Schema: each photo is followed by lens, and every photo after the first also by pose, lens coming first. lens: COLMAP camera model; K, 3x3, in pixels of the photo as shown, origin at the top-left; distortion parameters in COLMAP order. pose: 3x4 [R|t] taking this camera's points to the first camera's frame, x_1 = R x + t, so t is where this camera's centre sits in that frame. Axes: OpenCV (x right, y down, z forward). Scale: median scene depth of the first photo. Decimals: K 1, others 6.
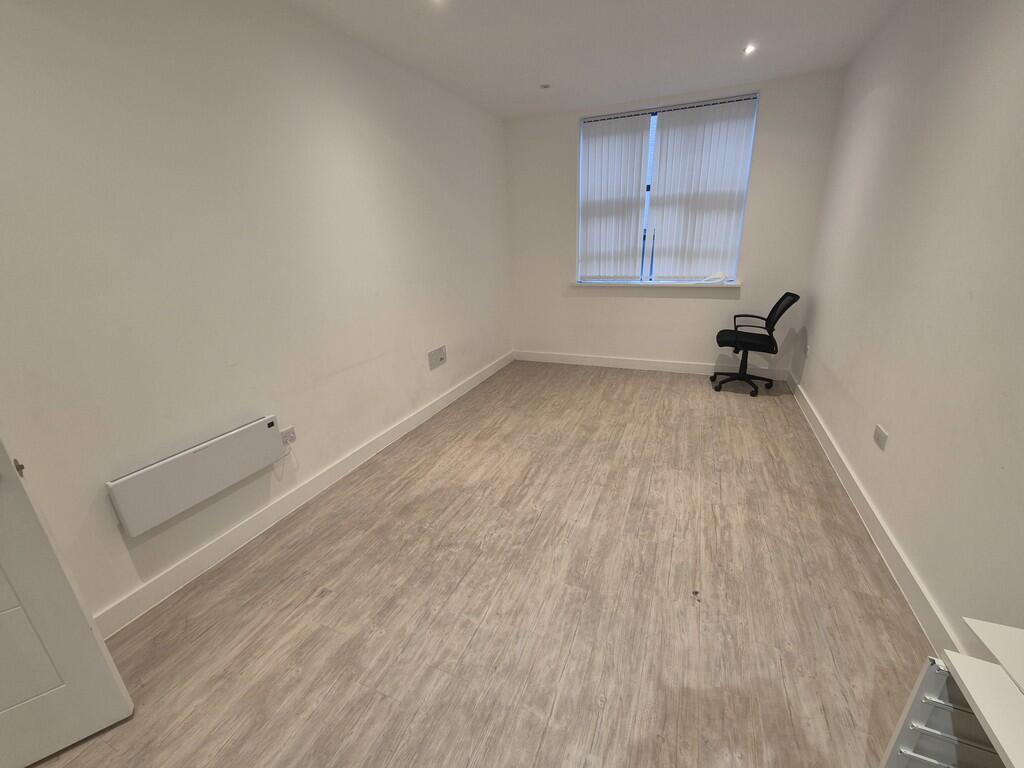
lens RADIAL K [[415.6, 0, 512.0], [0, 415.6, 384.0], [0, 0, 1]] dist [0.011423, -0.000054]
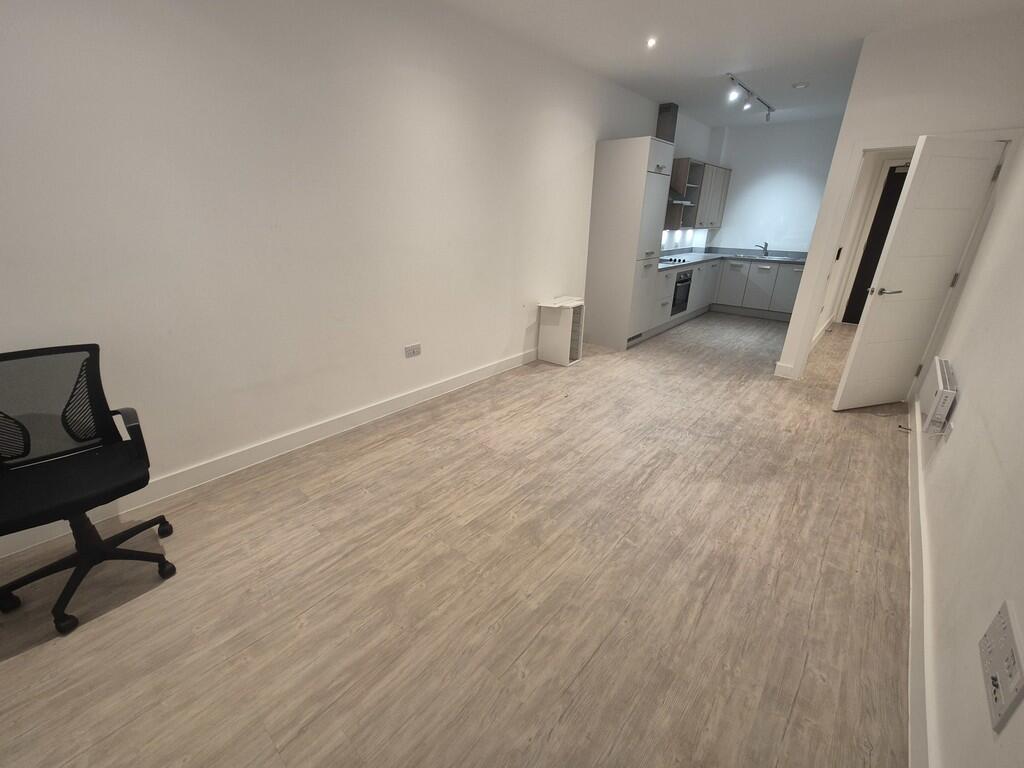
lens RADIAL K [[415.6, 0, 512.0], [0, 415.6, 384.0], [0, 0, 1]] dist [0.011423, -0.000054]
pose [[-0.948581, -0.100794, 0.300059, 0.066799], [0.121791, 0.758750, 0.639895, -0.560779], [-0.292167, 0.643536, -0.707460, 1.635333]]
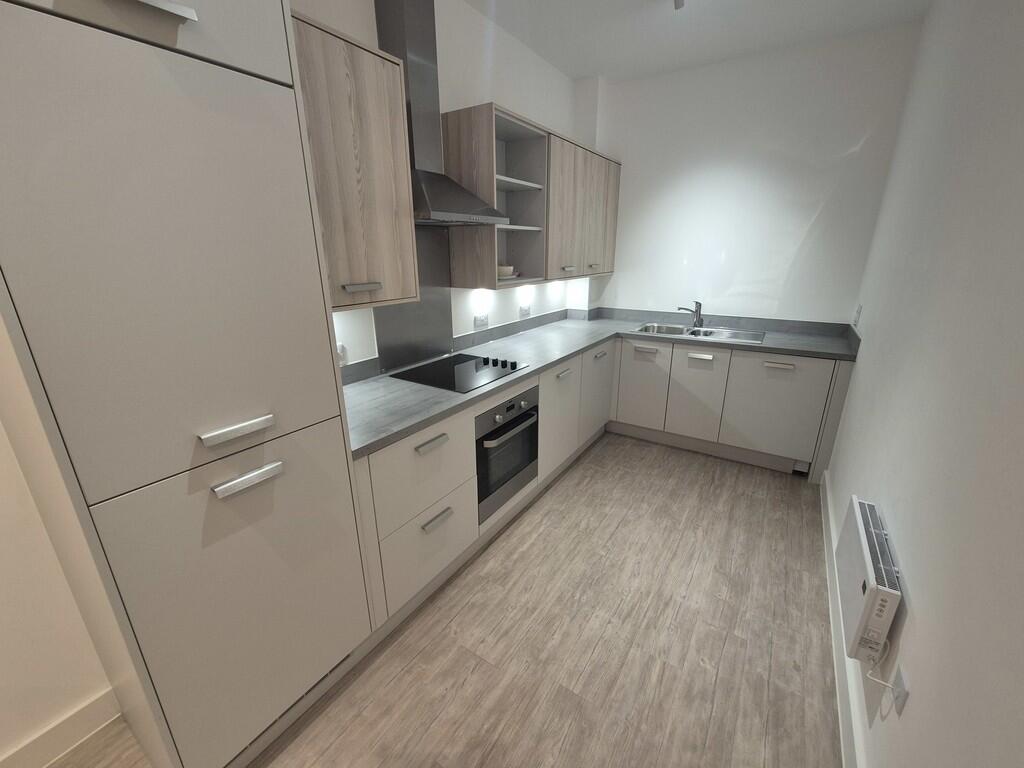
lens RADIAL K [[415.6, 0, 512.0], [0, 415.6, 384.0], [0, 0, 1]] dist [0.011423, -0.000054]
pose [[-0.982220, -0.016773, 0.186981, 0.056647], [0.098303, 0.802581, 0.588388, -0.541976], [-0.159937, 0.596307, -0.786663, 1.582937]]
